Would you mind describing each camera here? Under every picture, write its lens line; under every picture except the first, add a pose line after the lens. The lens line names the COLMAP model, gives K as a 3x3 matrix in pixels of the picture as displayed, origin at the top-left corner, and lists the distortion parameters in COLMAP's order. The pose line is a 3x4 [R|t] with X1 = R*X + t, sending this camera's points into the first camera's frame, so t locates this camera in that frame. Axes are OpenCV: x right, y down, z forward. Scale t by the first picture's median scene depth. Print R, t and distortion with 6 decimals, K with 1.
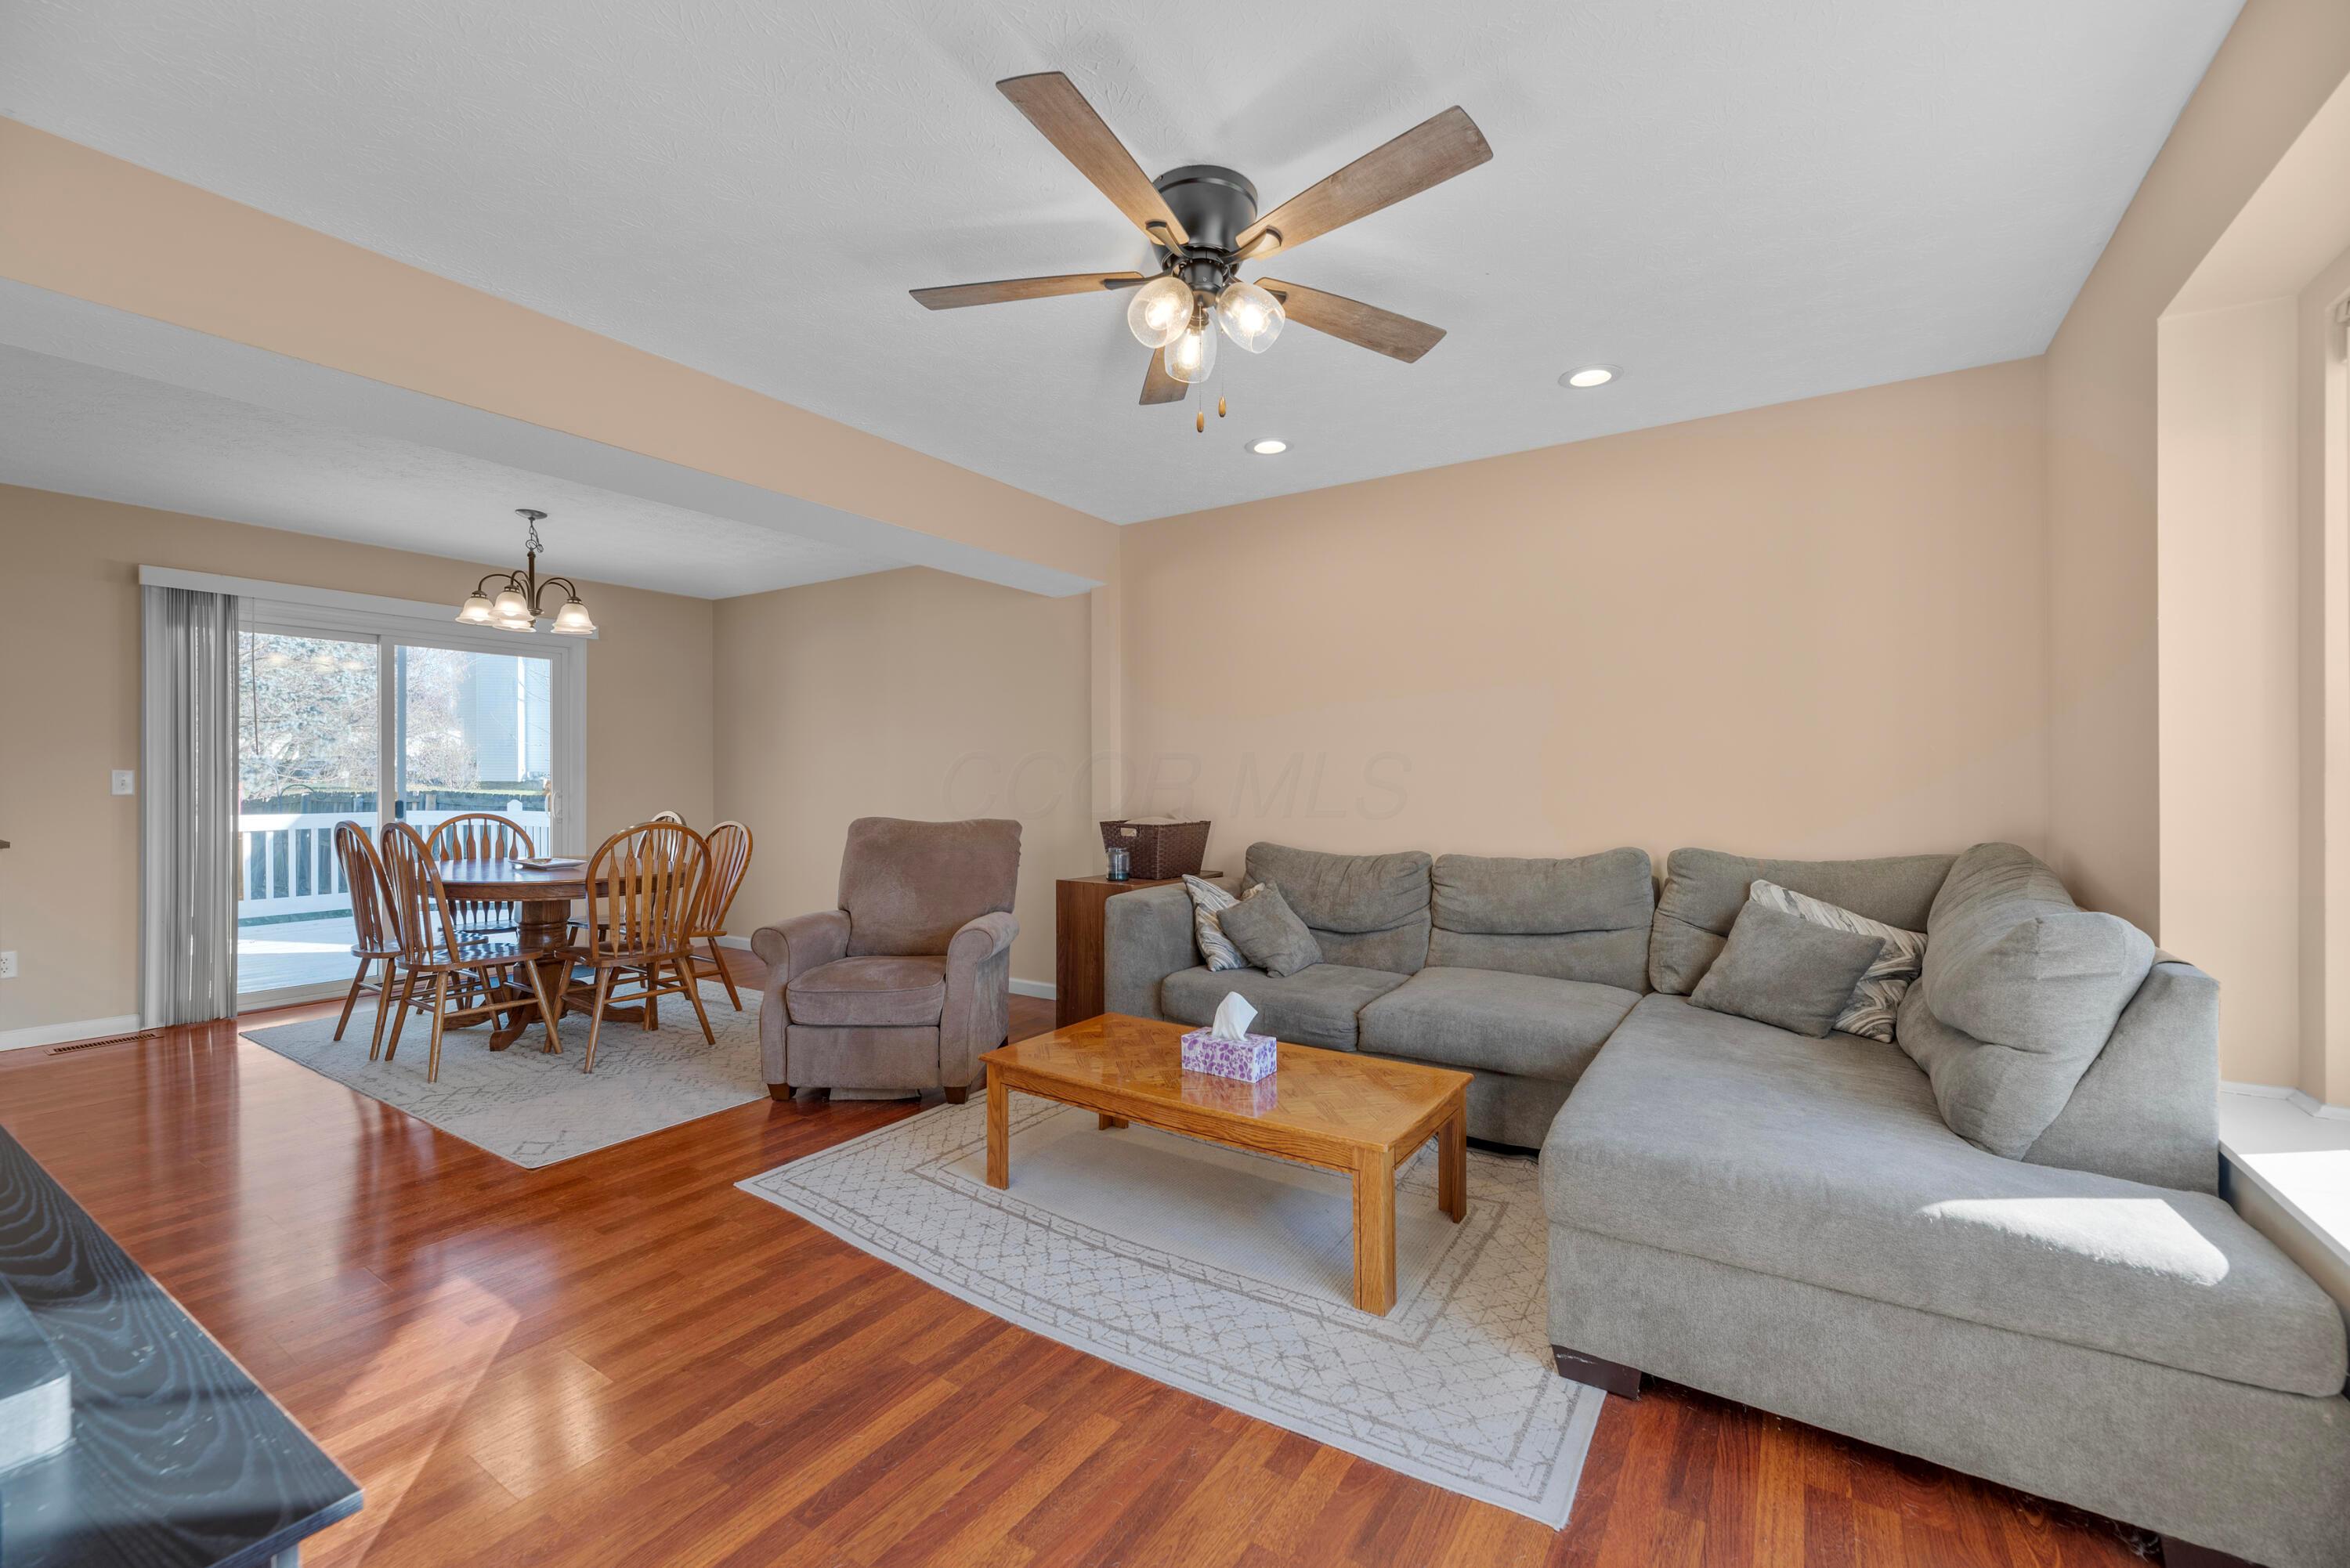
lens RADIAL K [[956.8, 0, 1172.3], [0, 956.8, 783.2], [0, 0, 1]] dist [-0.000627, -0.000592]
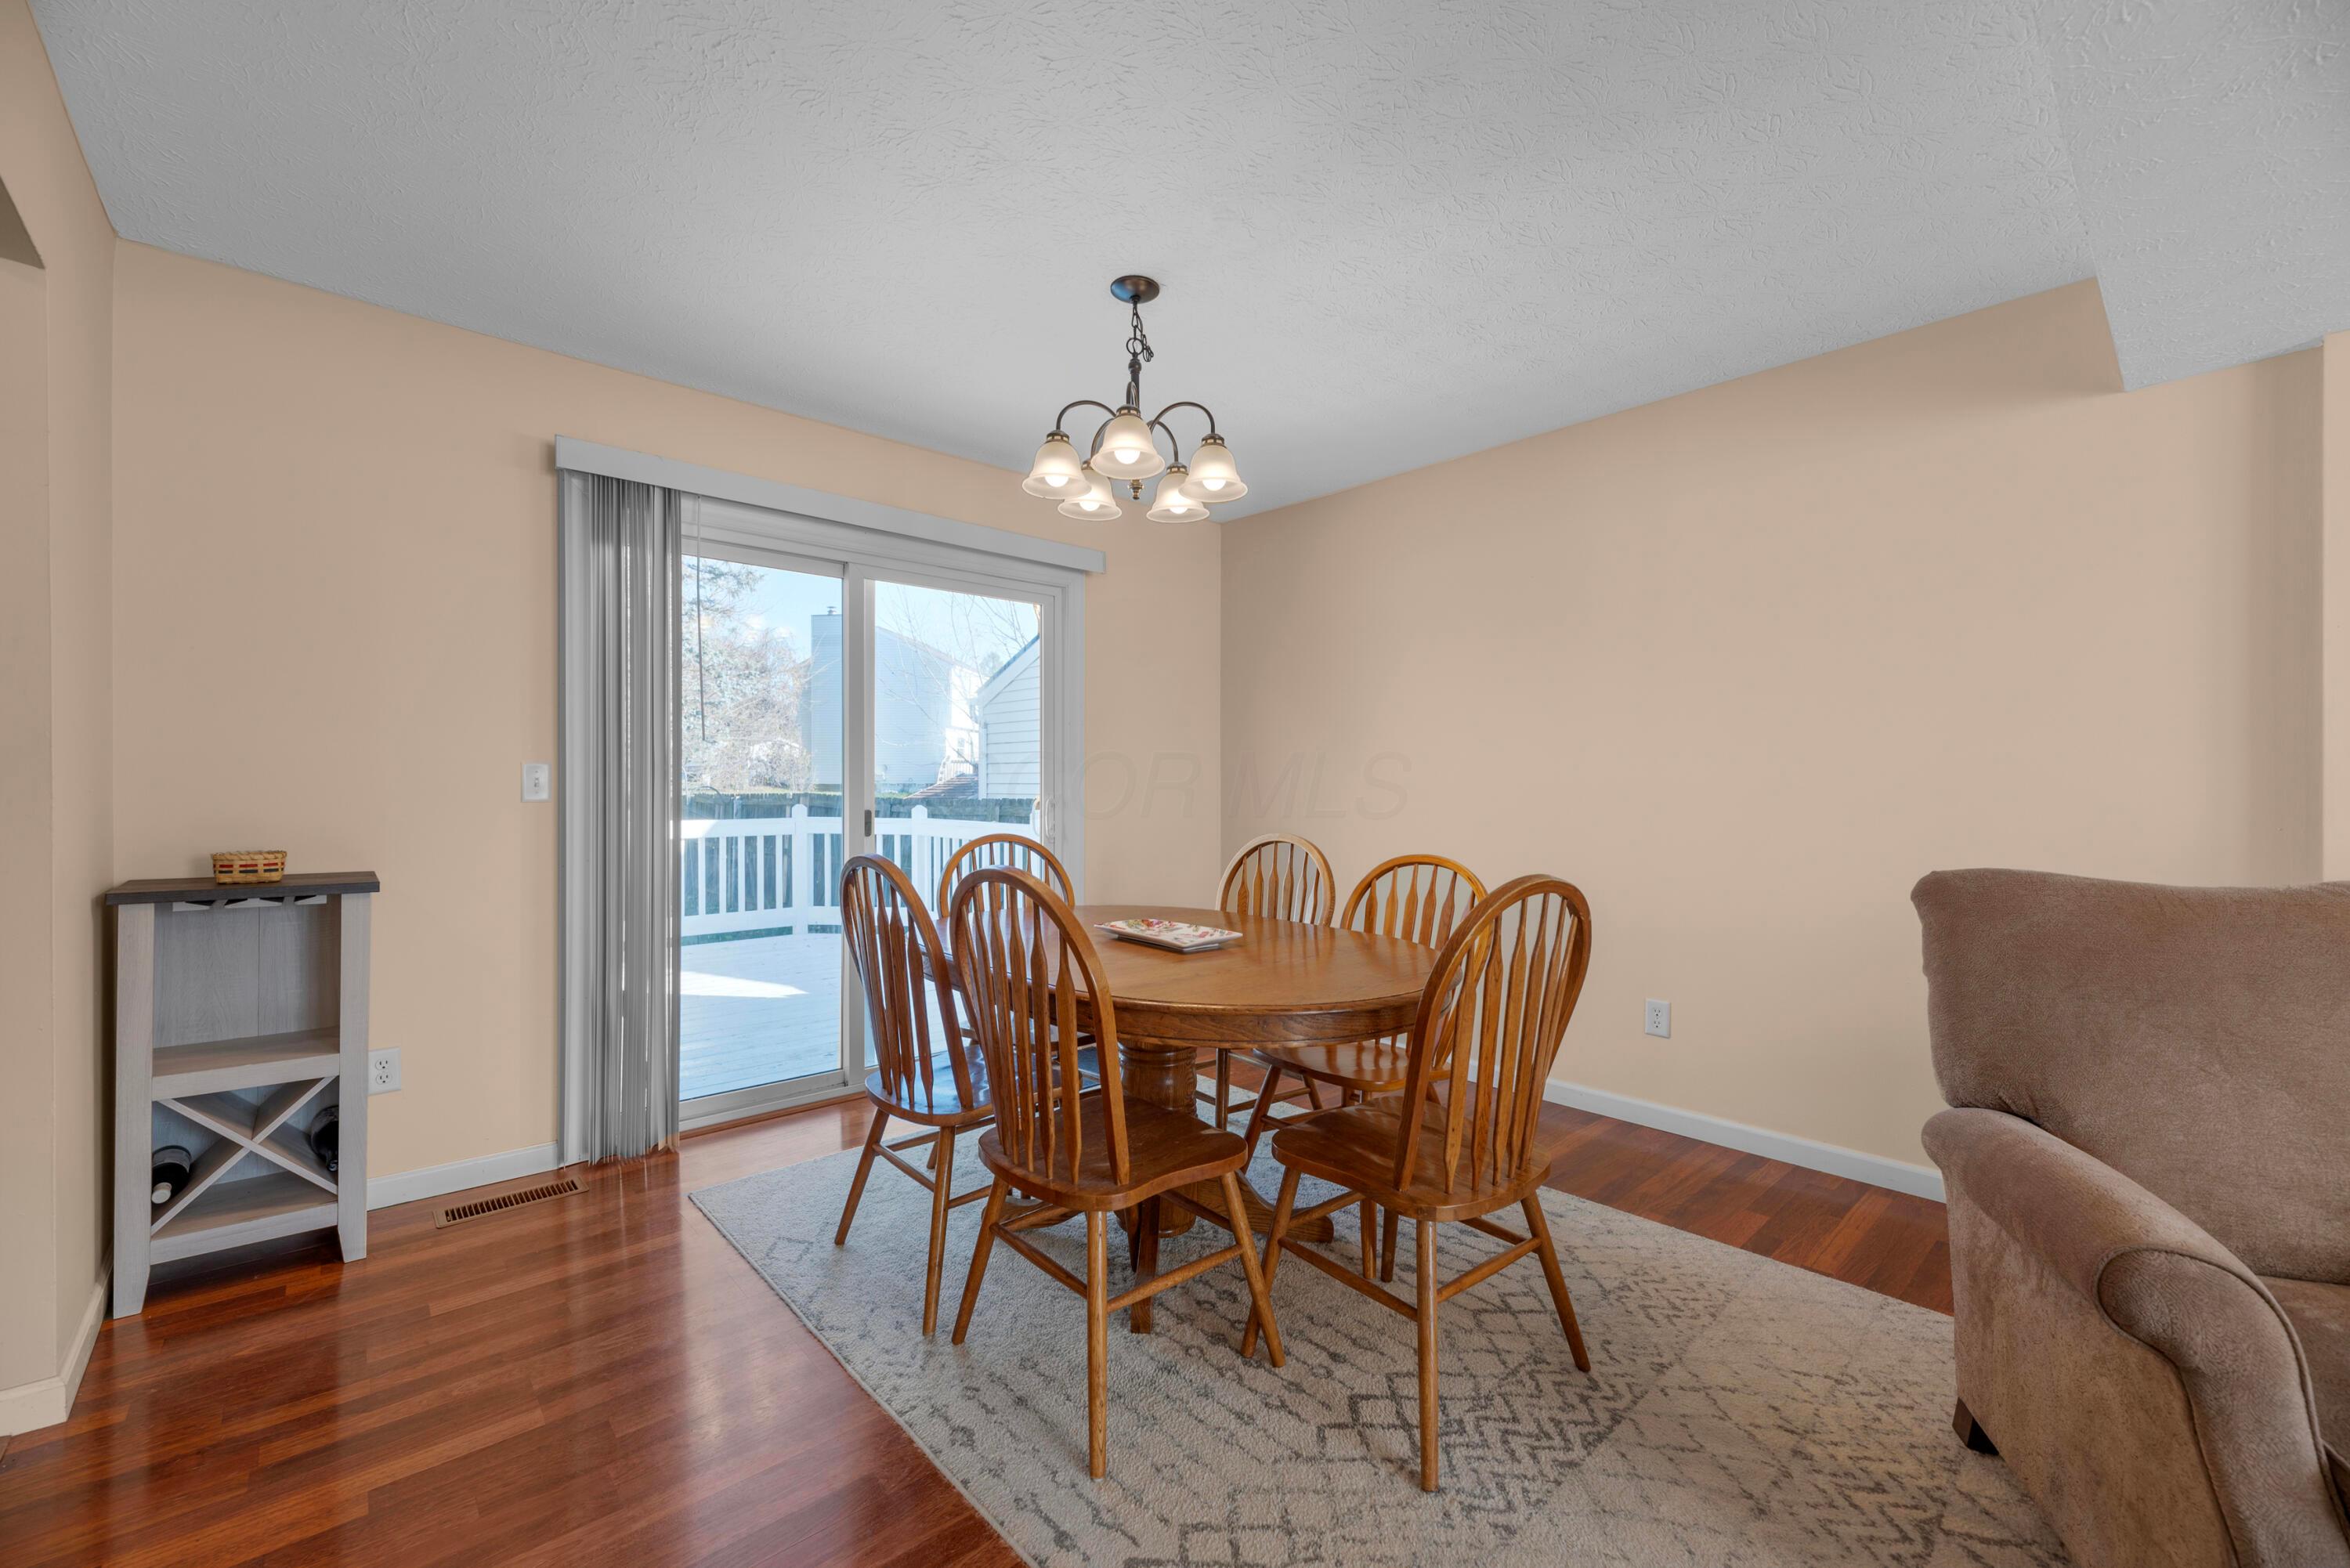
lens RADIAL K [[956.8, 0, 1179.6], [0, 956.8, 785.4], [0, 0, 1]] dist [-0.000627, -0.000592]
pose [[0.967508, 0.000590, -0.252839, -0.495599], [-0.000379, 1.000000, 0.000885, 0.000546], [0.252840, -0.000760, 0.967508, 0.466718]]
